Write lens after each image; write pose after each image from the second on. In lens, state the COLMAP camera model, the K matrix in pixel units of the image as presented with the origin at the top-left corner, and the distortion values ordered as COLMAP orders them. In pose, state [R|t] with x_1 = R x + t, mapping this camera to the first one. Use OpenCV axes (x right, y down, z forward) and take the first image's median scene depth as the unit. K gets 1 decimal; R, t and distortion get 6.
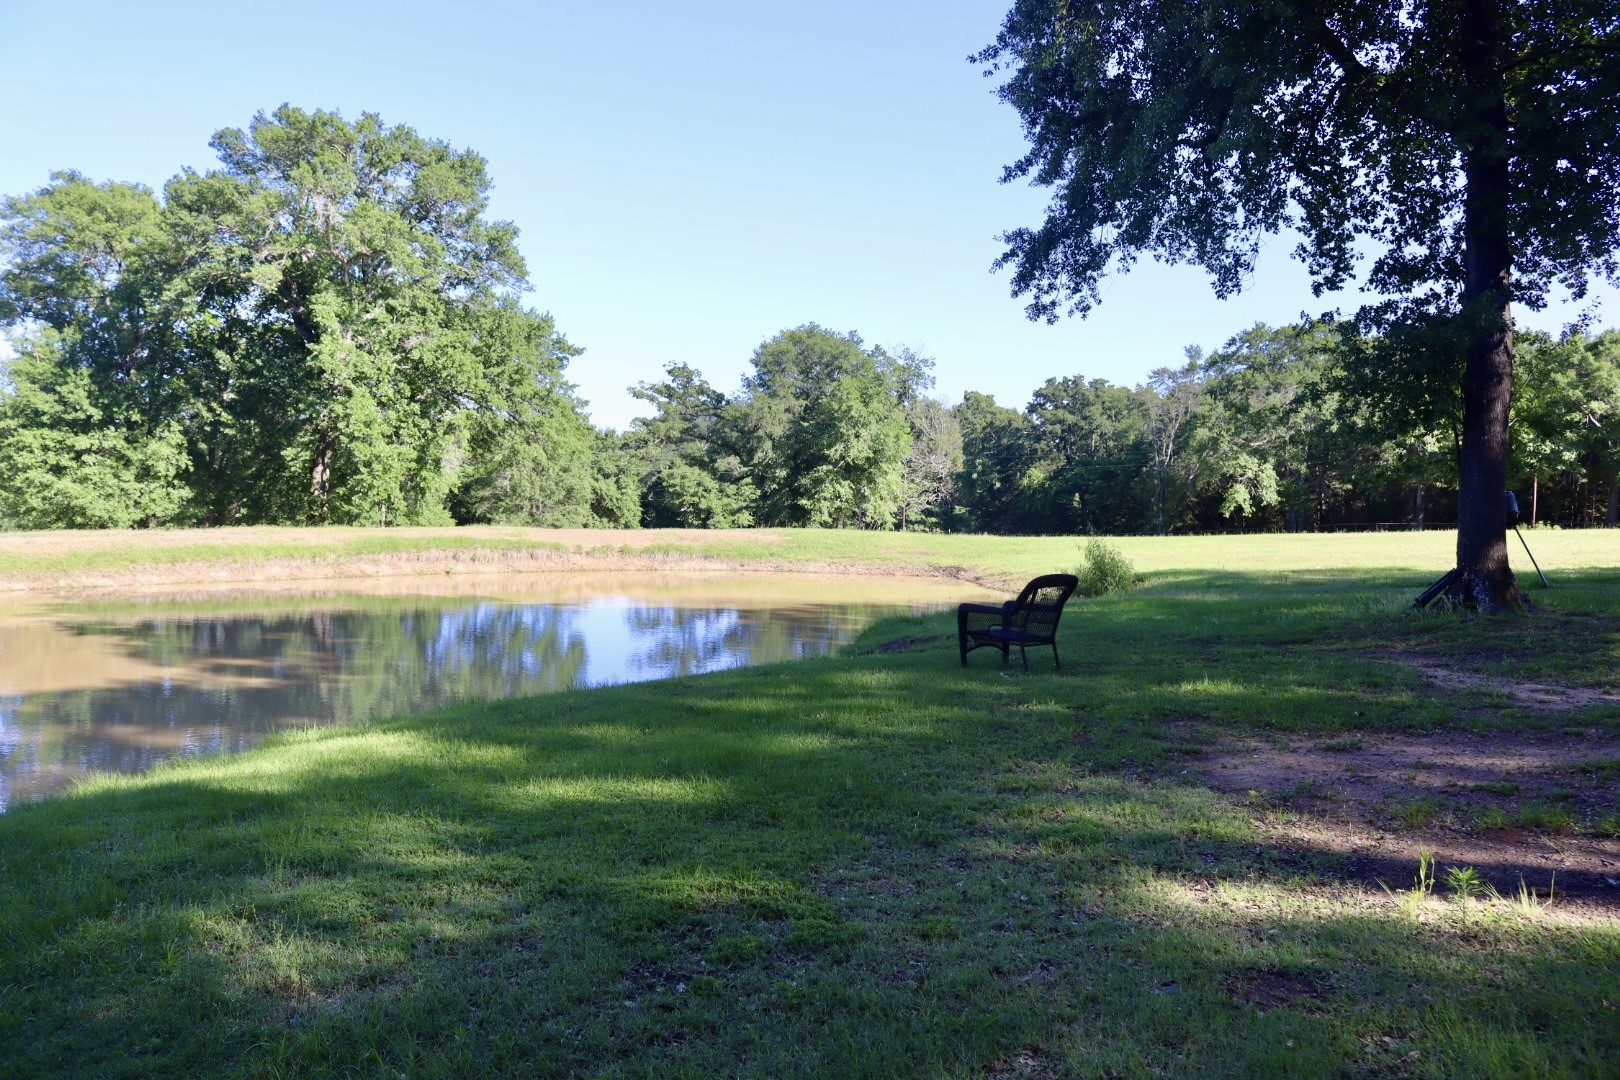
lens RADIAL K [[1350.3, 0, 802.0], [0, 1350.3, 543.8], [0, 0, 1]] dist [-0.139970, 0.120886]
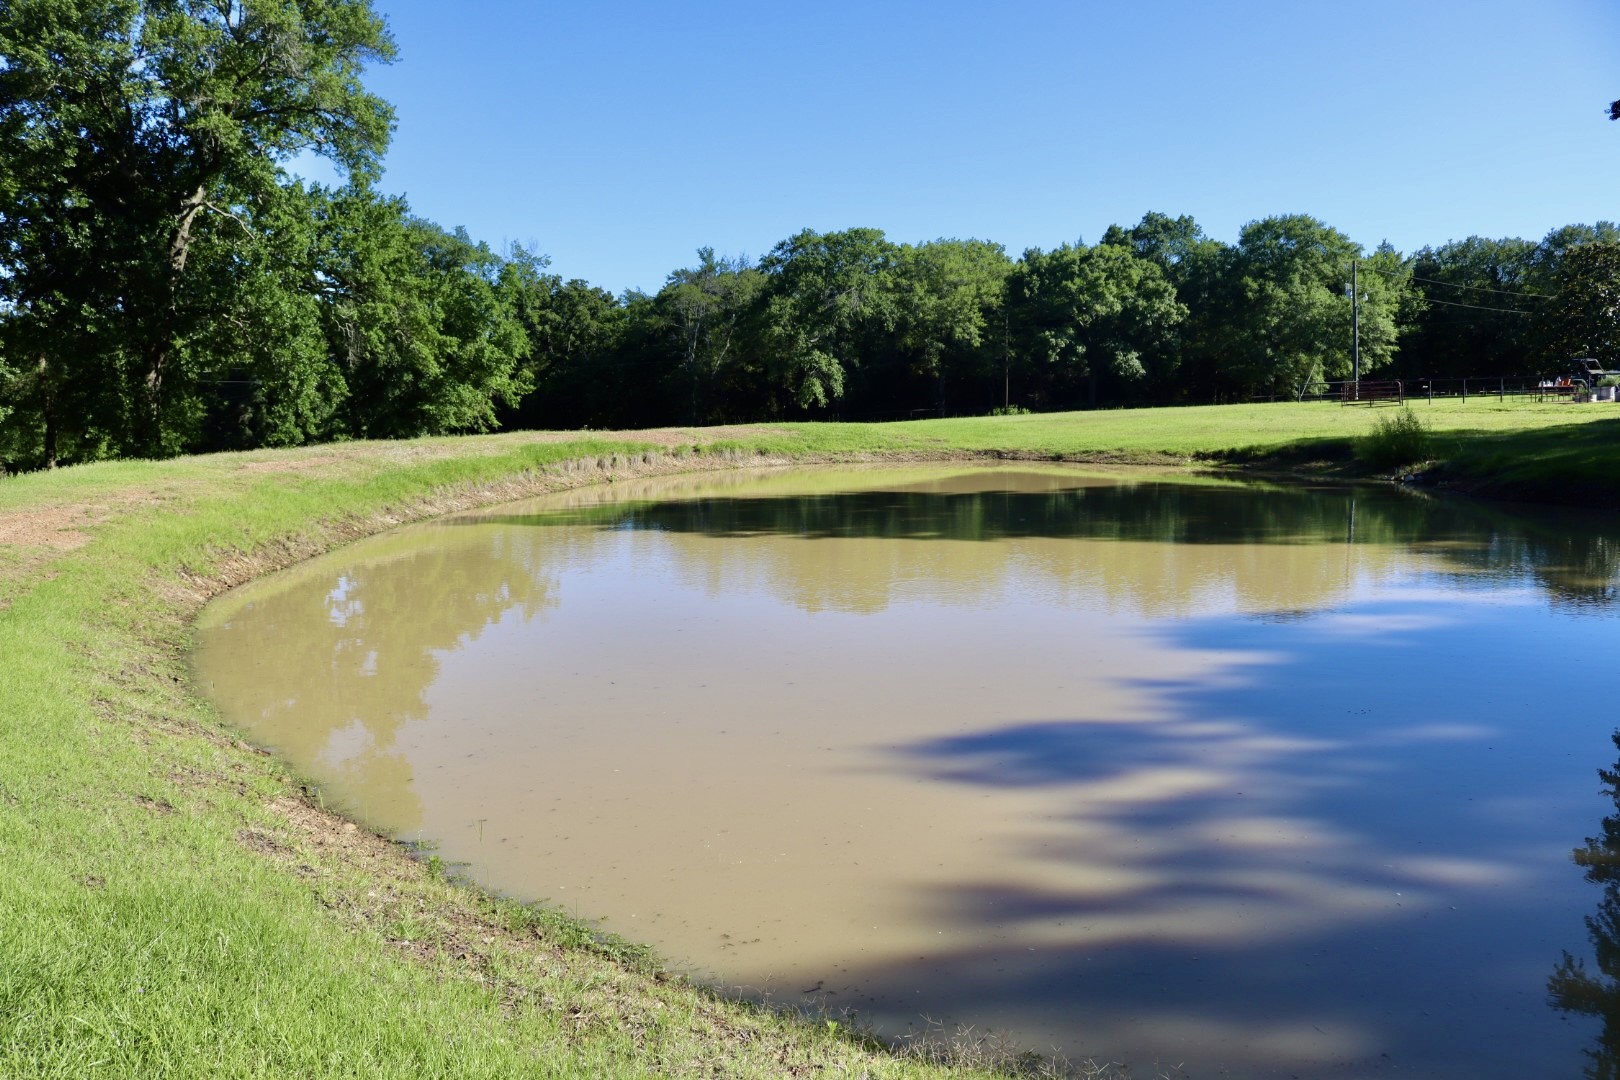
lens RADIAL K [[1350.3, 0, 802.0], [0, 1350.3, 543.8], [0, 0, 1]] dist [-0.139970, 0.120886]
pose [[0.850470, -0.080611, 0.519811, -0.265146], [0.043138, 0.995548, 0.083809, -0.002517], [-0.524252, -0.048853, 0.850161, 0.061588]]
